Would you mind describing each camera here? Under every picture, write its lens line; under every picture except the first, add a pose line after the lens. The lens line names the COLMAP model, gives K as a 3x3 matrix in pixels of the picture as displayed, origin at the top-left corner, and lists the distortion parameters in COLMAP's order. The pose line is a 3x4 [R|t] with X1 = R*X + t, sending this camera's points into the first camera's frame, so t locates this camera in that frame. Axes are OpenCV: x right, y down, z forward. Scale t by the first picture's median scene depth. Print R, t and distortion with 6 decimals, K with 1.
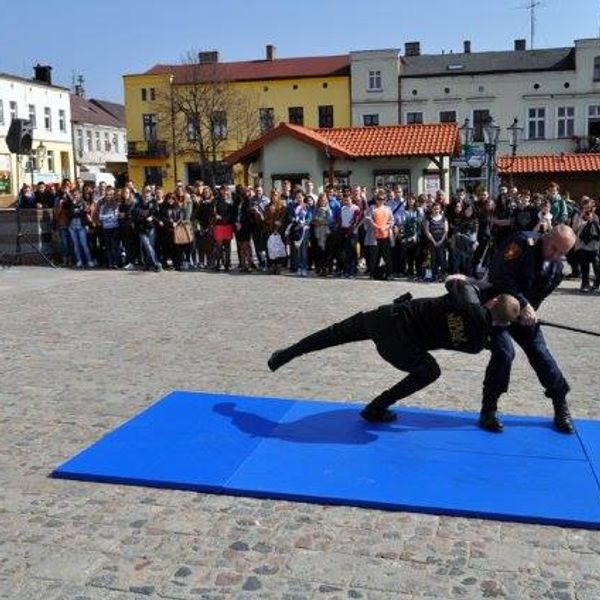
lens RADIAL K [[861.0, 0, 300.0], [0, 861.0, 300.0], [0, 0, 1]] dist [-0.020979, -0.004512]
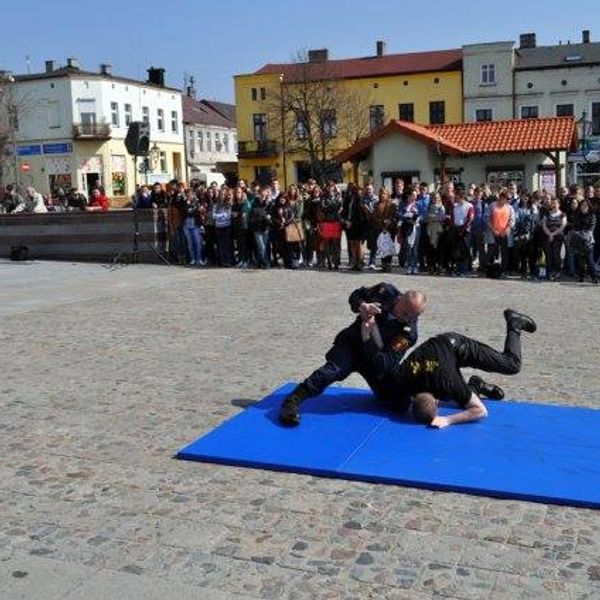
lens RADIAL K [[872.5, 0, 300.0], [0, 872.5, 300.0], [0, 0, 1]] dist [-0.017792, -0.000493]
pose [[0.992190, 0.004744, -0.124646, -0.000275], [-0.004714, 0.999989, 0.000529, 0.001068], [0.124647, 0.000062, 0.992201, -0.008149]]
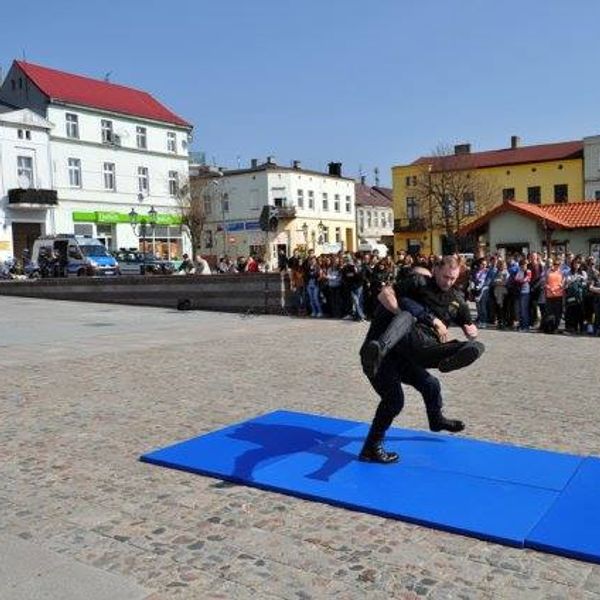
lens RADIAL K [[701.0, 0, 302.3], [0, 701.0, 311.2], [0, 0, 1]] dist [-0.017594, 0.006995]
pose [[0.938388, 0.019315, -0.345045, 0.049649], [-0.036710, 0.998359, -0.043950, 0.000203], [0.343629, 0.053909, 0.937557, -0.000382]]
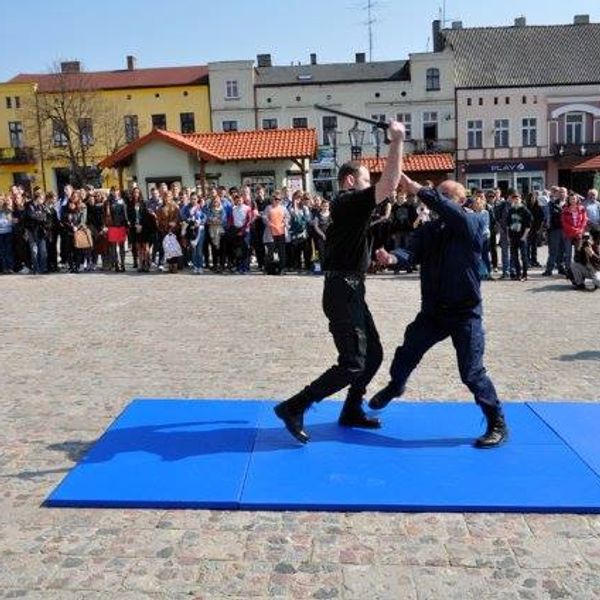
lens RADIAL K [[786.8, 0, 300.0], [0, 786.8, 300.0], [0, 0, 1]] dist [-0.027555, 0.018904]
pose [[0.983434, -0.042930, 0.176112, -0.022126], [0.041009, 0.999053, 0.014539, -0.002374], [-0.176569, -0.007076, 0.984263, 0.017065]]
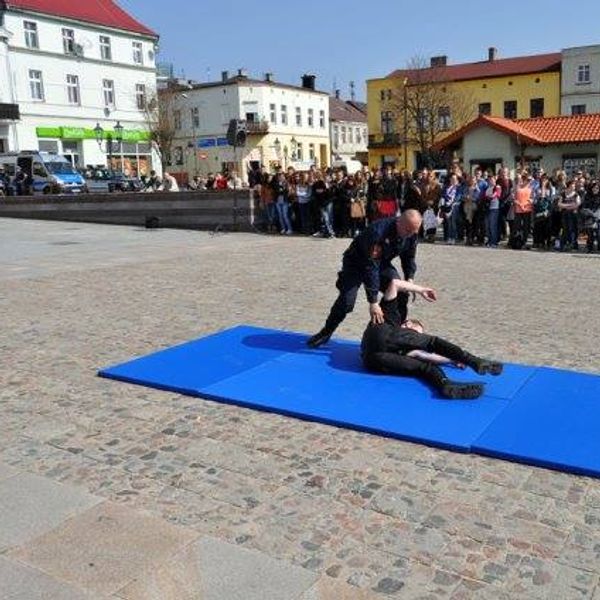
lens RADIAL K [[701.0, 0, 302.3], [0, 701.0, 311.2], [0, 0, 1]] dist [-0.017594, 0.006995]
pose [[0.949988, 0.050131, -0.308236, 0.053450], [-0.029820, 0.997083, 0.070256, 0.001202], [0.310859, -0.057551, 0.948712, 0.002020]]
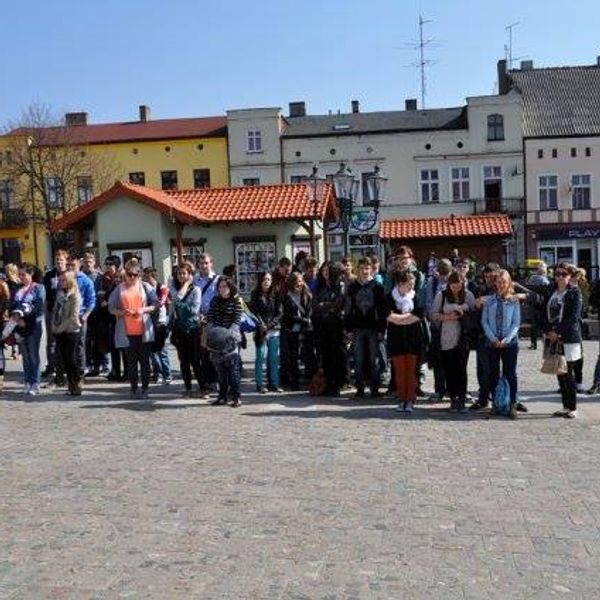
lens RADIAL K [[861.0, 0, 300.0], [0, 861.0, 300.0], [0, 0, 1]] dist [-0.020979, -0.004512]
pose [[0.995177, -0.019611, 0.096115, 0.068673], [0.027409, 0.996378, -0.080494, -0.019471], [-0.094188, 0.082740, 0.992110, 0.159075]]
